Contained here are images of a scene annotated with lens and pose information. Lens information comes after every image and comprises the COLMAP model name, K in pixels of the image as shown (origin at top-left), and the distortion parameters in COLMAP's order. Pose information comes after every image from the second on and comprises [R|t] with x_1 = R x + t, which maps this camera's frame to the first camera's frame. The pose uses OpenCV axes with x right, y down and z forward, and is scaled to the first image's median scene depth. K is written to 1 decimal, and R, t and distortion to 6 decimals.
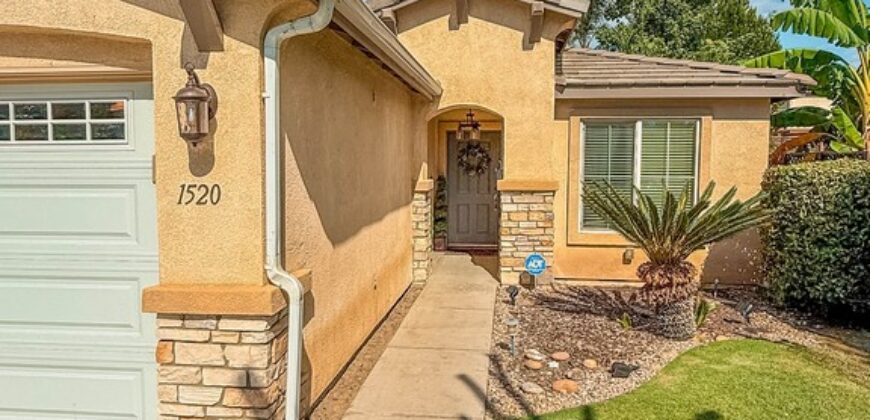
lens RADIAL K [[609.2, 0, 435.0], [0, 609.2, 210.0], [0, 0, 1]] dist [-0.000162, 0.001272]
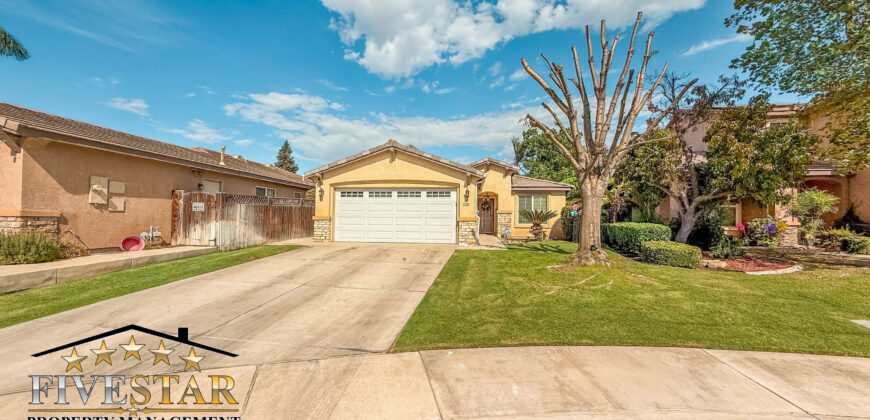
lens RADIAL K [[340.9, 0, 435.0], [0, 340.9, 210.0], [0, 0, 1]] dist [-0.000262, 0.000667]
pose [[0.999910, 0.013087, 0.002940, -0.308143], [-0.012711, 0.994527, -0.103702, 0.185019], [-0.004281, 0.103655, 0.994604, -1.204821]]
